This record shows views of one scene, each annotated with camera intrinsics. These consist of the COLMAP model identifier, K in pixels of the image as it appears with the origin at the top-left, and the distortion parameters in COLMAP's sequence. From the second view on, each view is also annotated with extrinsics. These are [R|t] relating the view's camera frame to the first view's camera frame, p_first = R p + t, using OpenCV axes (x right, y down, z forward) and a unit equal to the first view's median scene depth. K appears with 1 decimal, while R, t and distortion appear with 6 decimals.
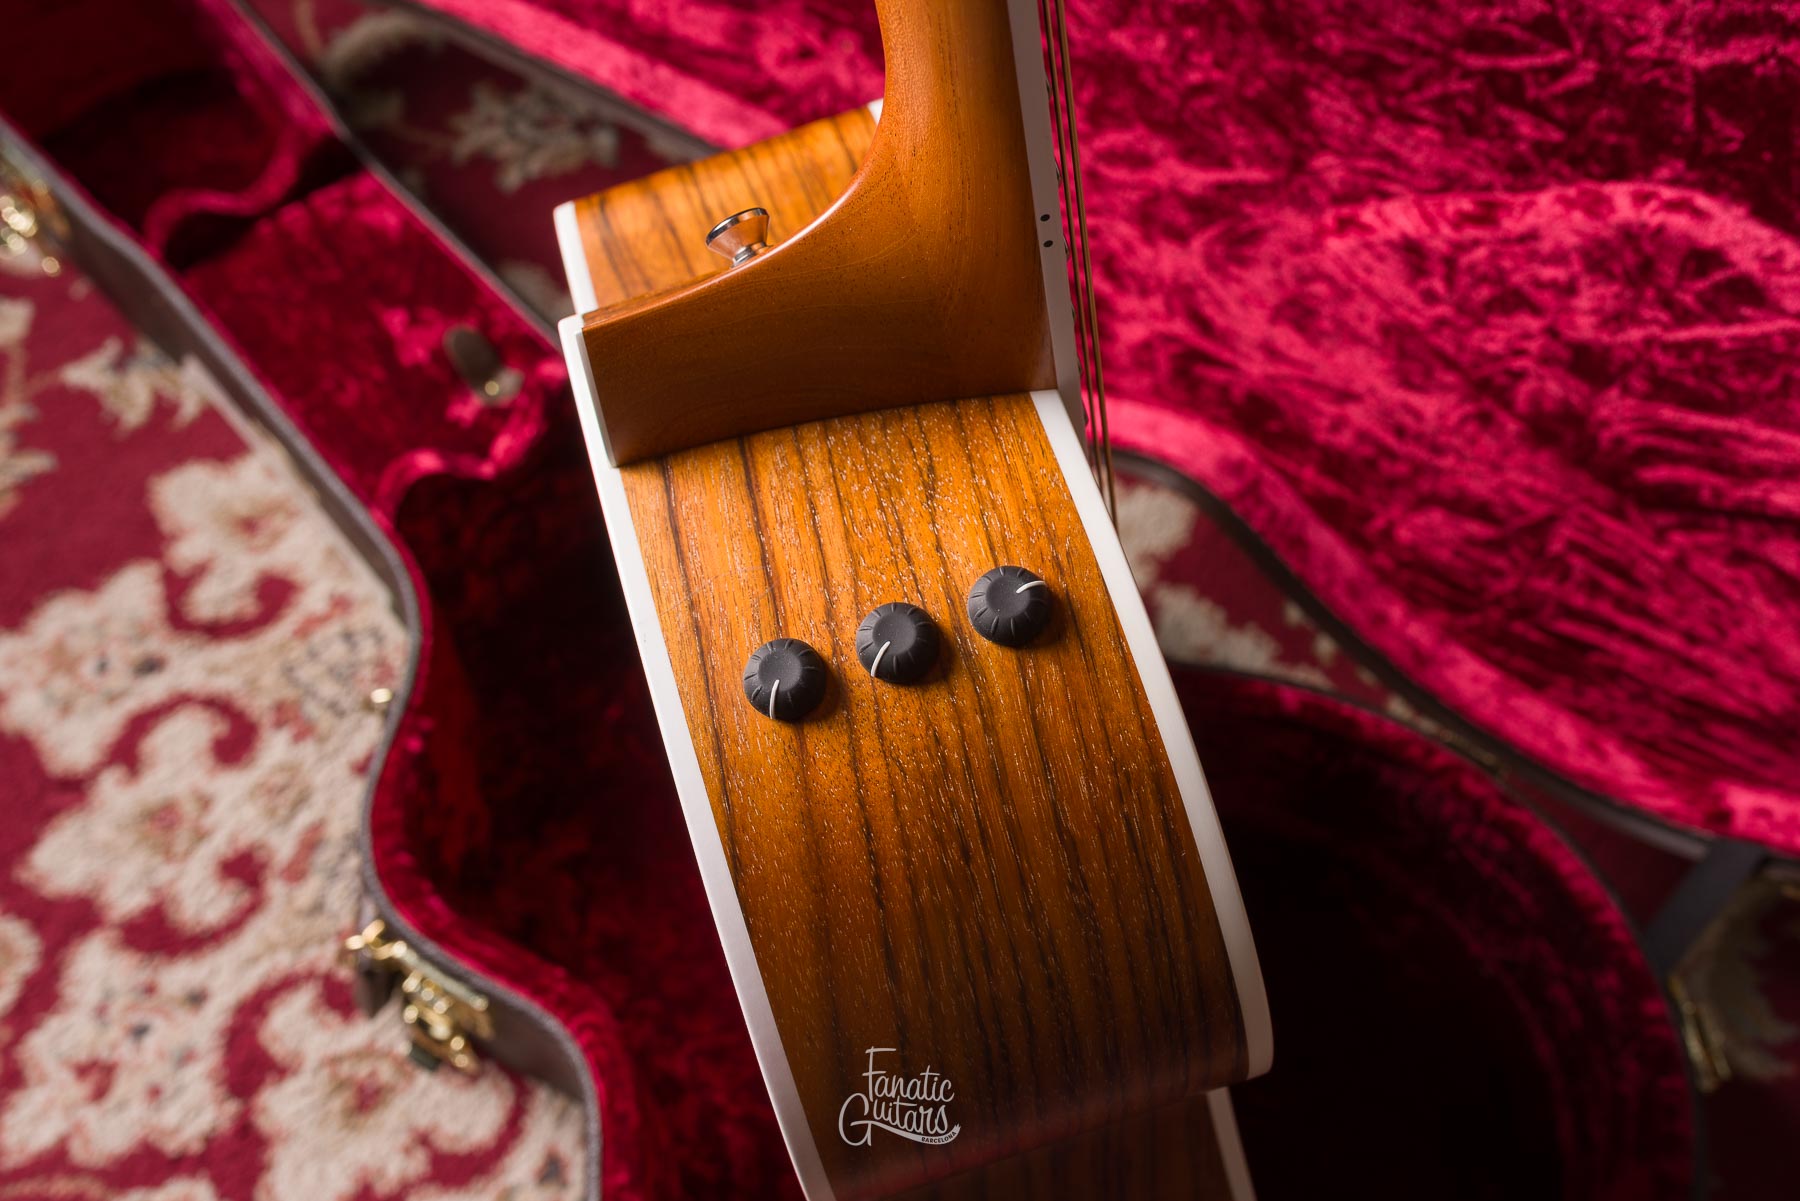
lens RADIAL K [[1757.1, 0, 890.1], [0, 1757.1, 593.1], [0, 0, 1]] dist [0.003292, 0.000000]
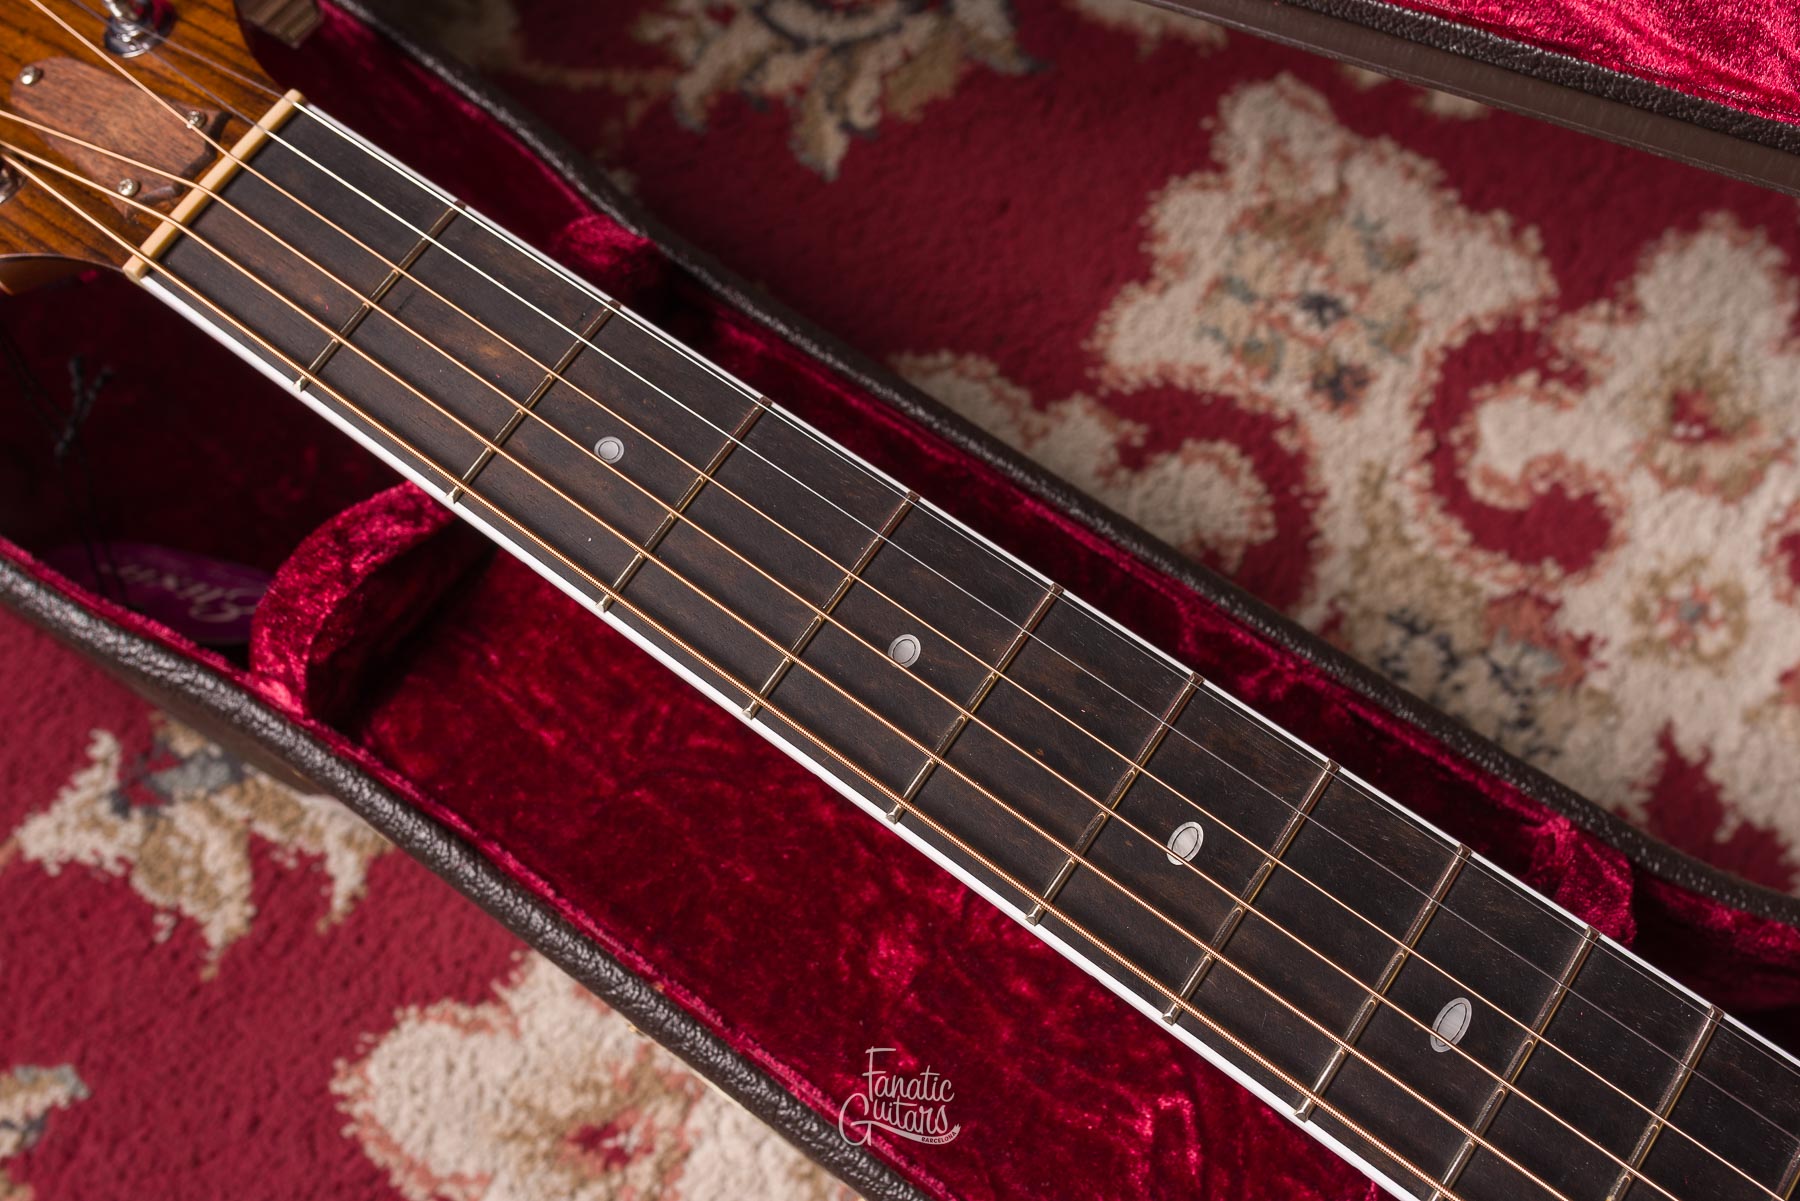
lens RADIAL K [[1757.1, 0, 883.2], [0, 1757.1, 602.1], [0, 0, 1]] dist [0.003292, 0.000000]
pose [[0.970241, -0.220495, 0.100075, -0.363647], [0.190885, 0.950763, 0.244155, -0.306699], [-0.148982, -0.217787, 0.964559, 0.698505]]
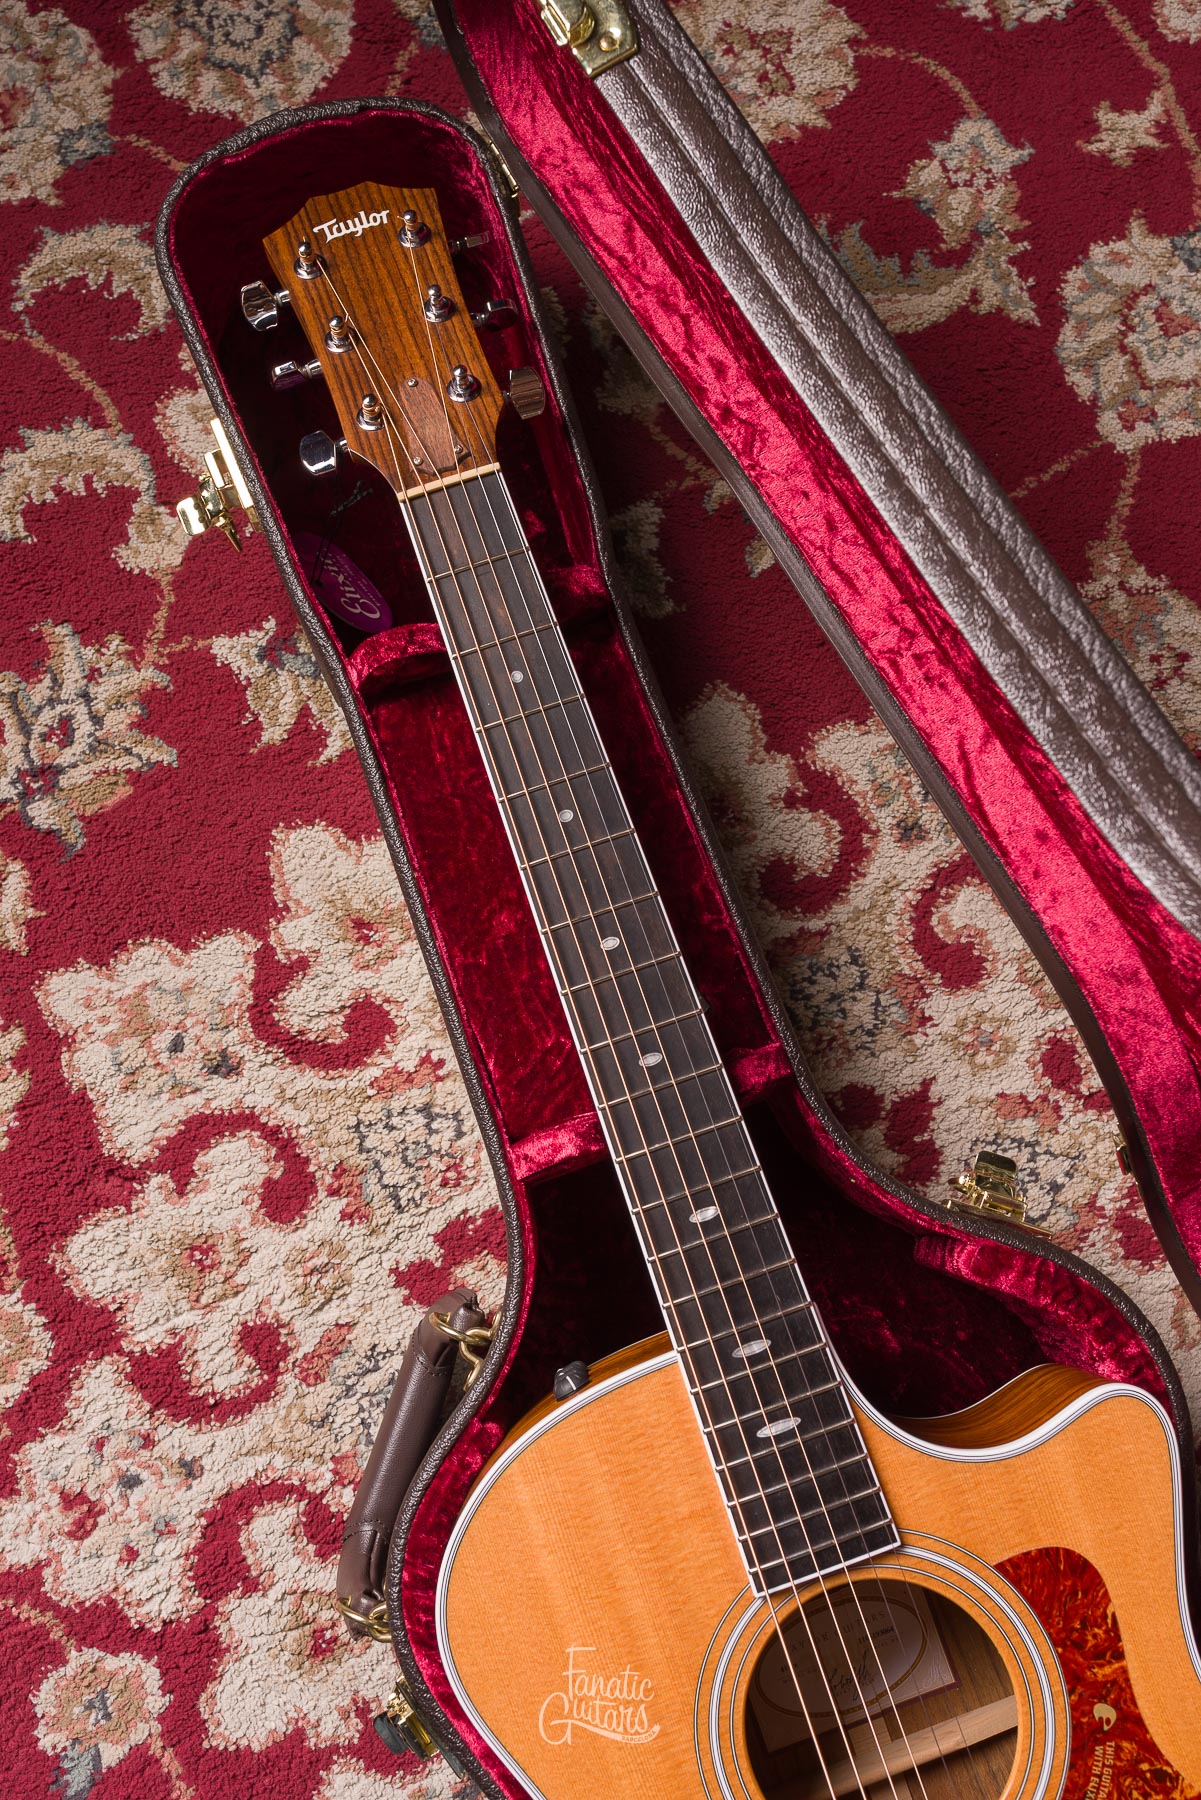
lens RADIAL K [[1700.3, 0, 599.6], [0, 1700.3, 888.7], [0, 0, 1]] dist [0.000921, 0.000000]
pose [[0.928434, 0.370496, -0.027258, -0.275922], [-0.334963, 0.866604, 0.369862, -0.492640], [0.160654, -0.334262, 0.928687, 0.254588]]
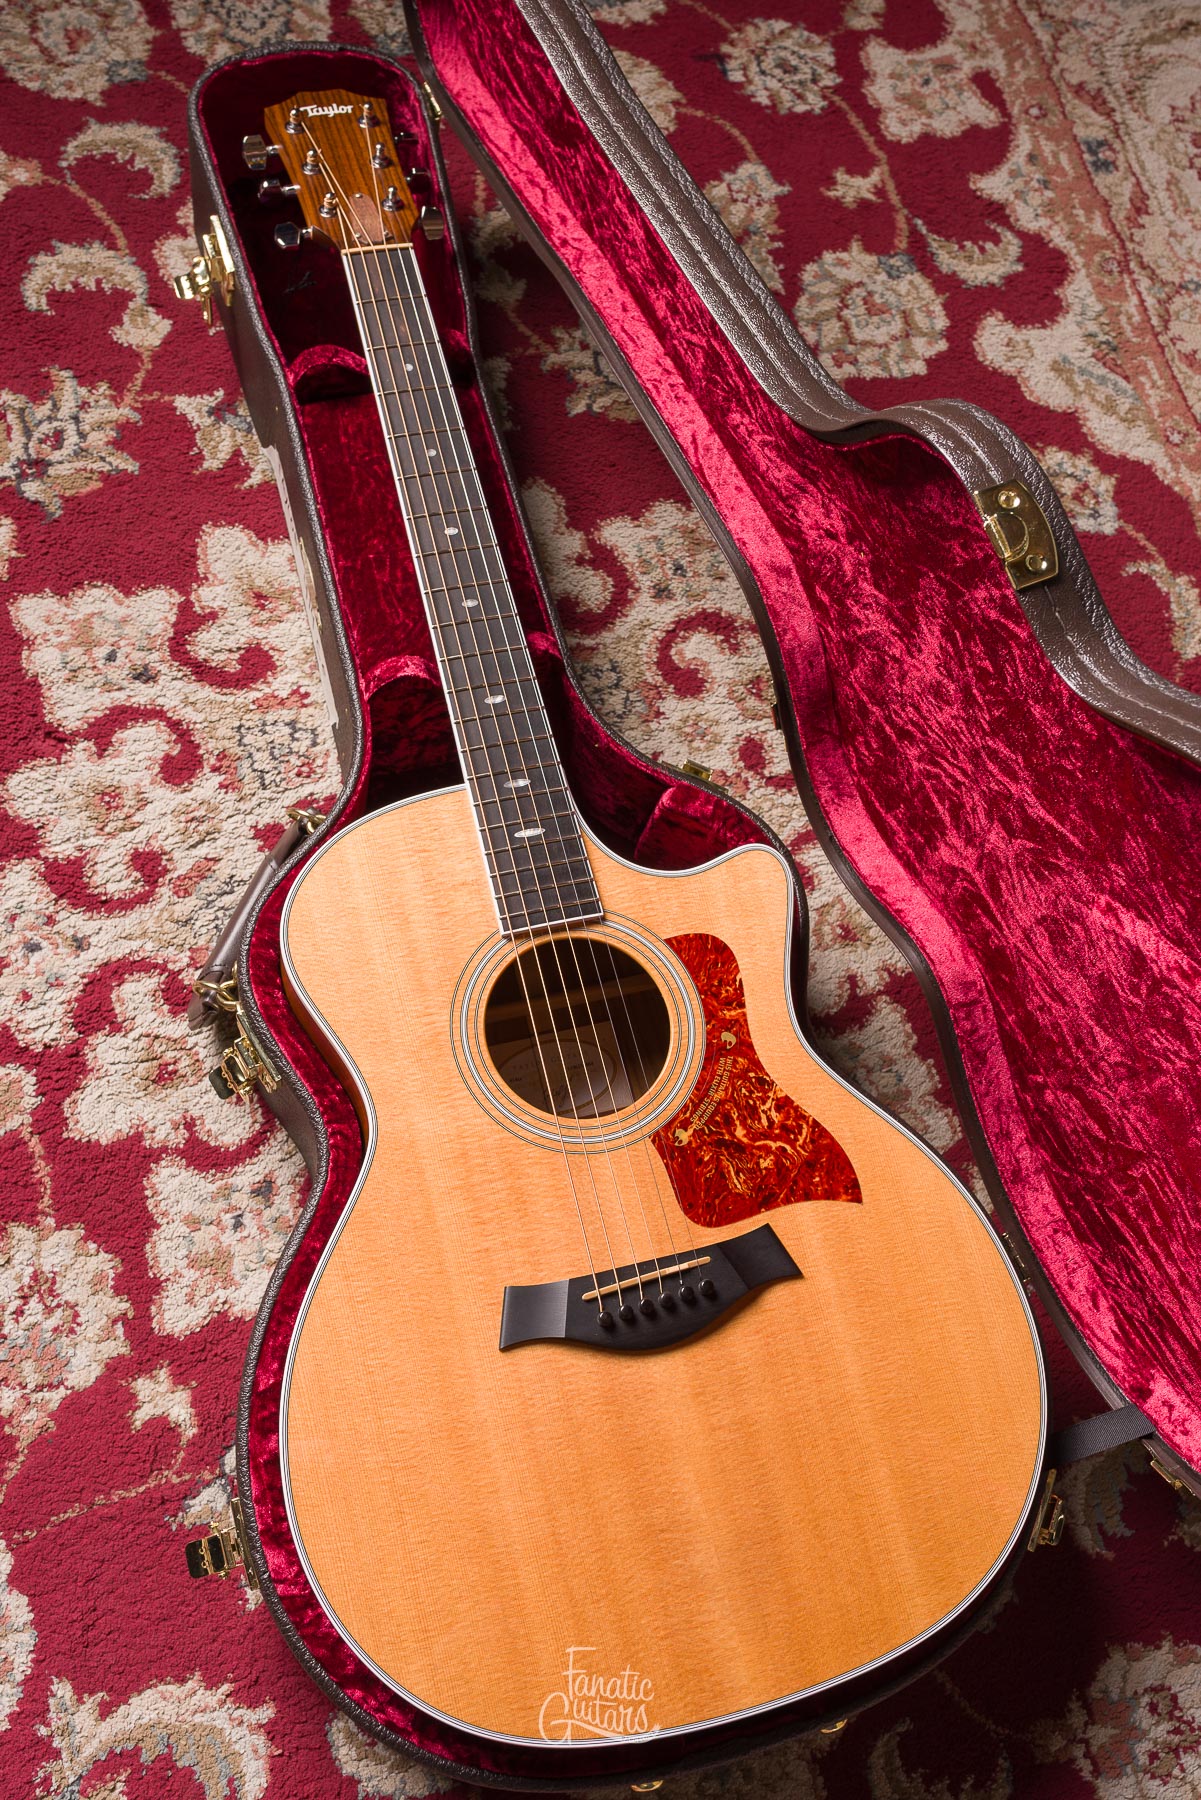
lens RADIAL K [[1757.1, 0, 597.8], [0, 1757.1, 915.8], [0, 0, 1]] dist [0.003292, 0.000000]
pose [[0.882894, 0.469536, 0.005838, -0.069443], [-0.463739, 0.869906, 0.167958, -0.190136], [0.073783, -0.150996, 0.985777, -0.267312]]
